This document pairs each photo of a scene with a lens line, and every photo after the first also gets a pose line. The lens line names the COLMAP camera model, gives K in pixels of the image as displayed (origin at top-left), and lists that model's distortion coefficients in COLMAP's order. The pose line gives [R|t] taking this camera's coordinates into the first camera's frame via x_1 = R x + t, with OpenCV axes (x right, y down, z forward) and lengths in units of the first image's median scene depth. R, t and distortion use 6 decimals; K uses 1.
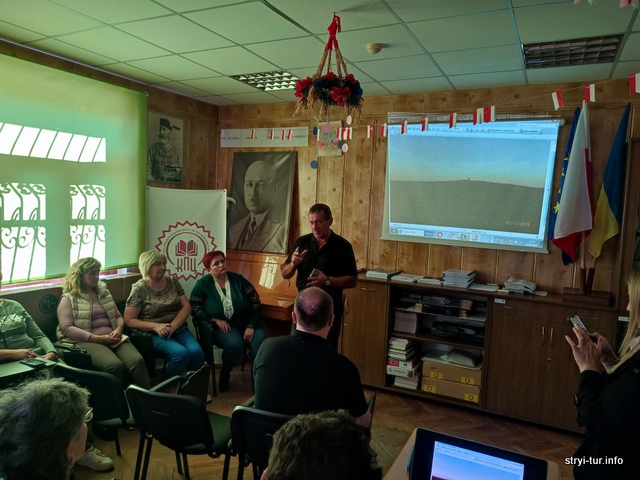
lens RADIAL K [[463.3, 0, 320.0], [0, 463.3, 240.0], [0, 0, 1]] dist [0.021401, 0.004246]
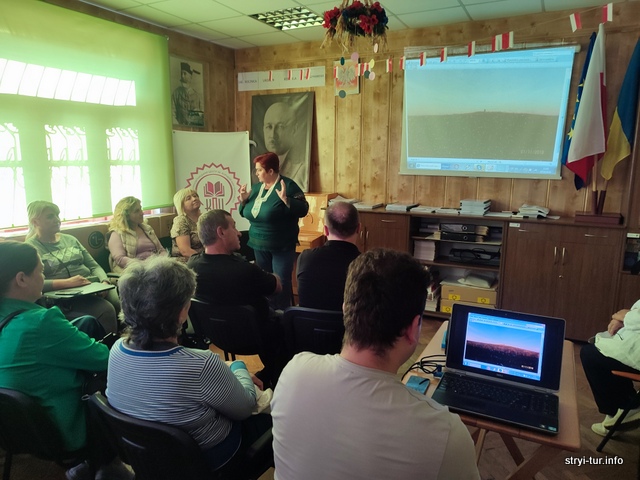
lens RADIAL K [[463.3, 0, 320.0], [0, 463.3, 240.0], [0, 0, 1]] dist [0.021401, 0.004246]
pose [[0.999355, -0.032174, -0.015920, -0.038532], [0.033570, 0.994716, 0.097024, 0.042881], [0.012714, -0.097496, 0.995155, -0.061001]]
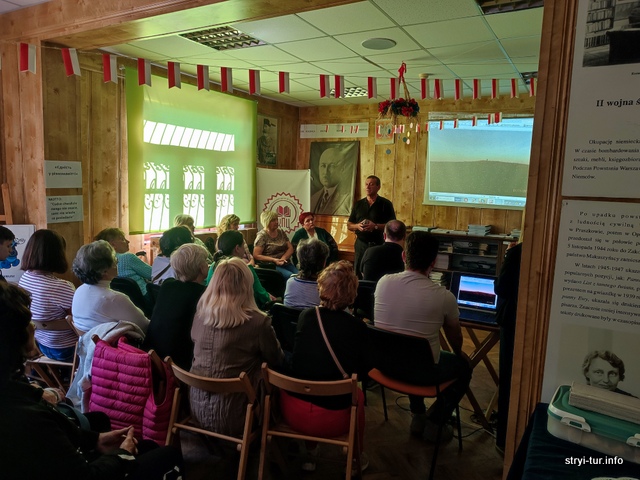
lens RADIAL K [[463.3, 0, 320.0], [0, 463.3, 240.0], [0, 0, 1]] dist [0.021401, 0.004246]
pose [[0.998480, -0.000750, -0.055117, -0.110575], [0.002670, 0.999392, 0.034771, 0.062649], [0.055057, -0.034866, 0.997874, -0.452141]]
